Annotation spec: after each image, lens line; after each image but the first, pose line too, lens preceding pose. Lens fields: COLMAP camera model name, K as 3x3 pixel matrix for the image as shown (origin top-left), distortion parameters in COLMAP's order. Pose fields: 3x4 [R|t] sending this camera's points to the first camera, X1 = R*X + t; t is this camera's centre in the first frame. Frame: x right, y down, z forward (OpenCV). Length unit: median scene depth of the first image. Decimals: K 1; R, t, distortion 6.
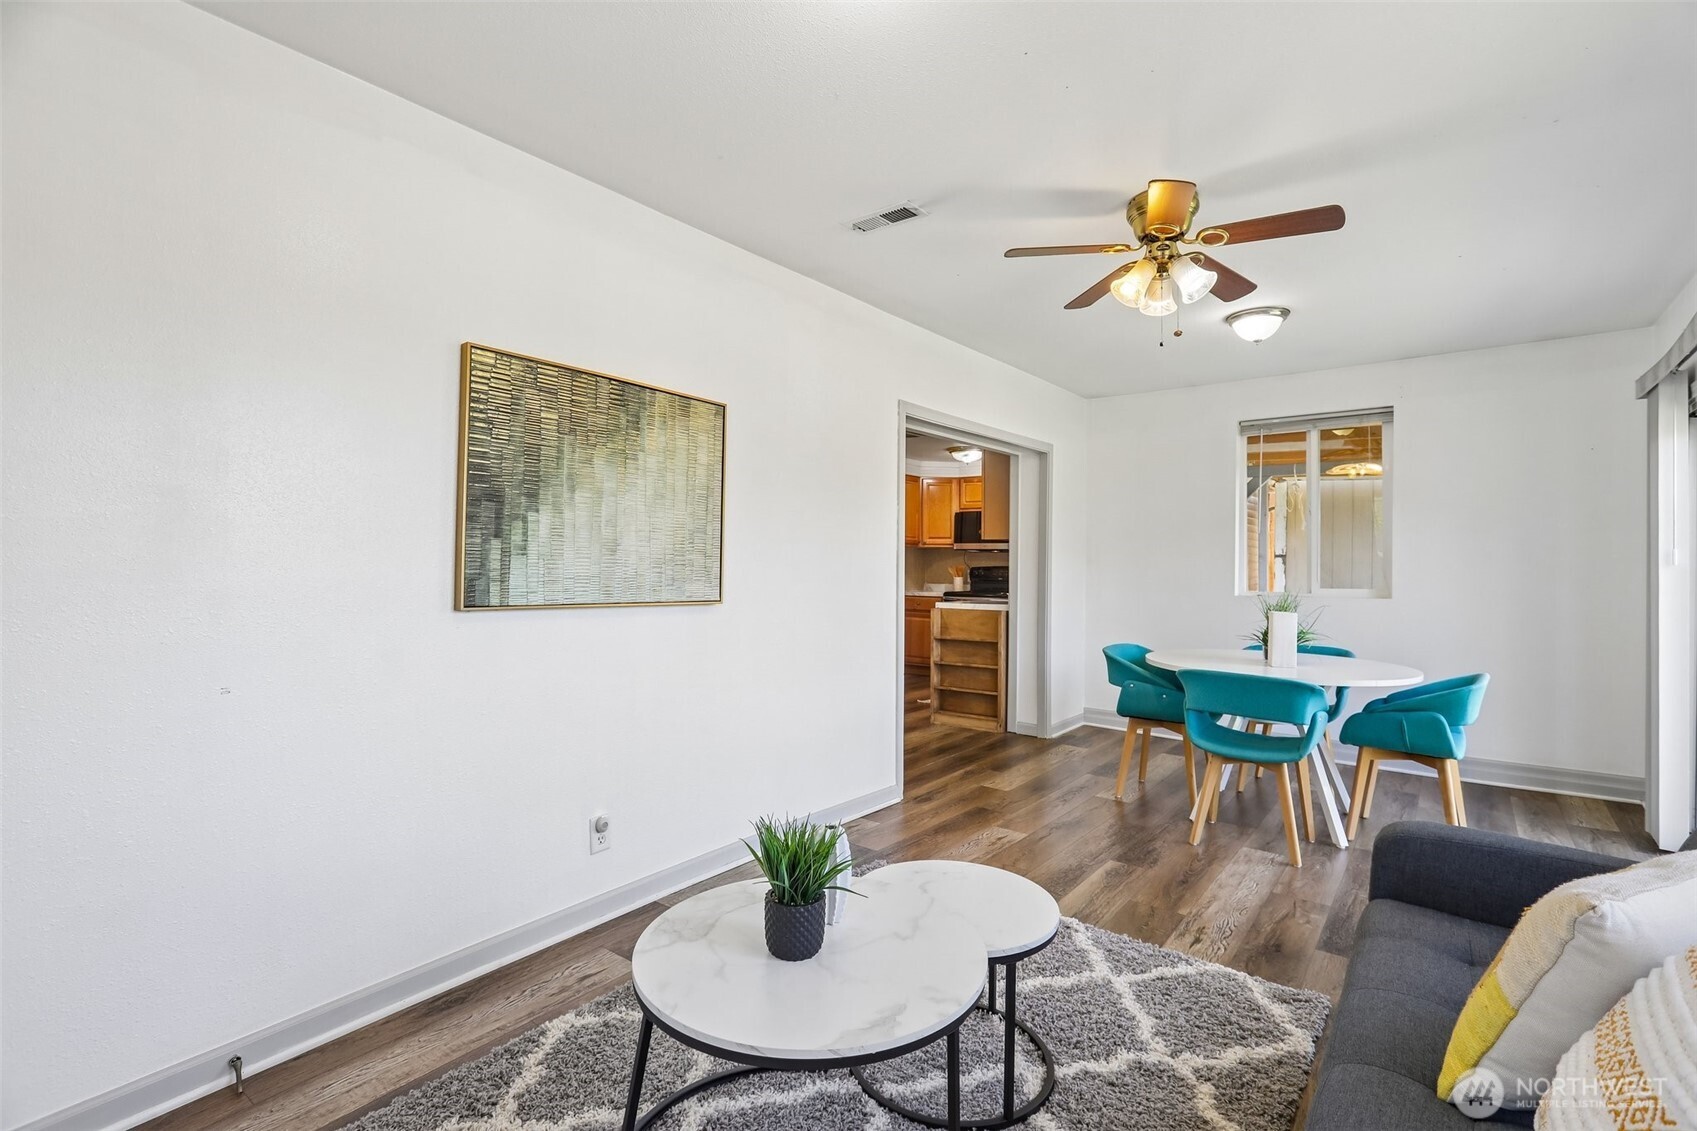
lens RADIAL K [[801.9, 0, 852.3], [0, 801.9, 558.3], [0, 0, 1]] dist [-0.003671, 0.005591]
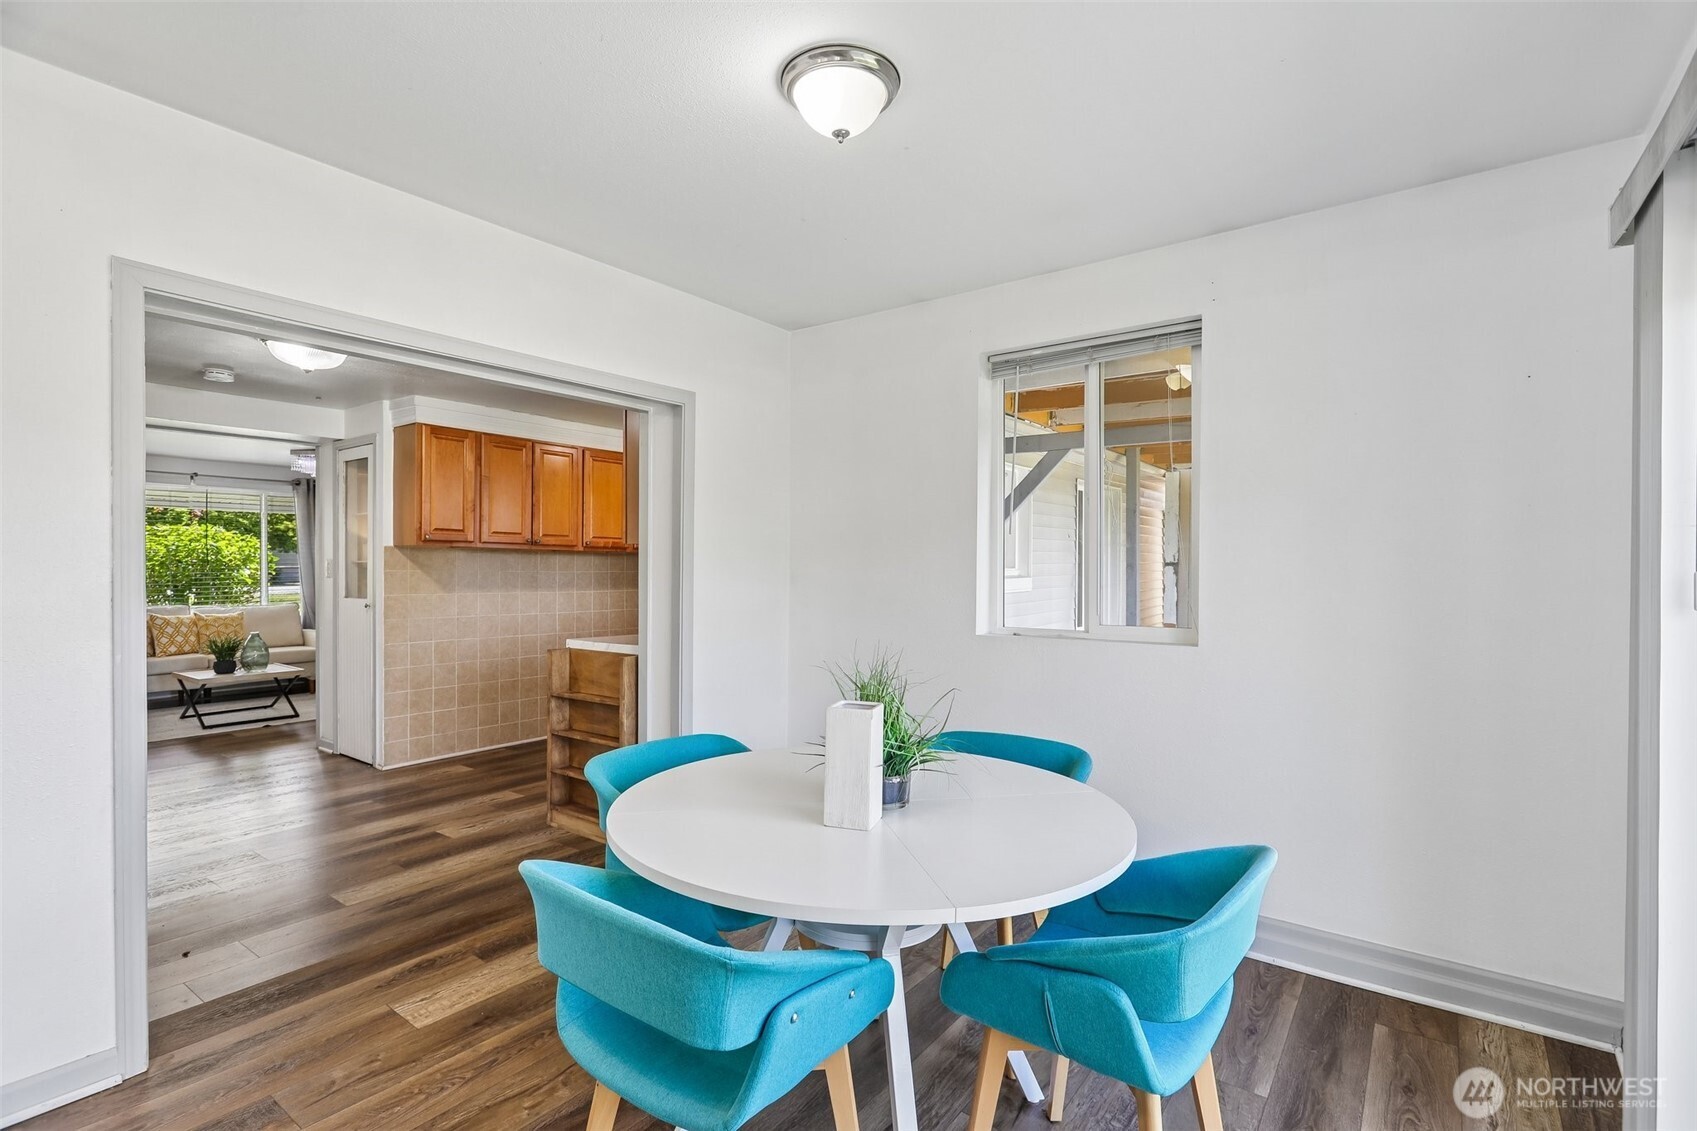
lens RADIAL K [[801.9, 0, 851.4], [0, 801.9, 568.9], [0, 0, 1]] dist [-0.003671, 0.005591]
pose [[0.999874, 0.000031, 0.015892, 0.339995], [-0.000187, 0.999952, 0.009845, -0.010069], [-0.015891, -0.009847, 0.999825, 0.347334]]
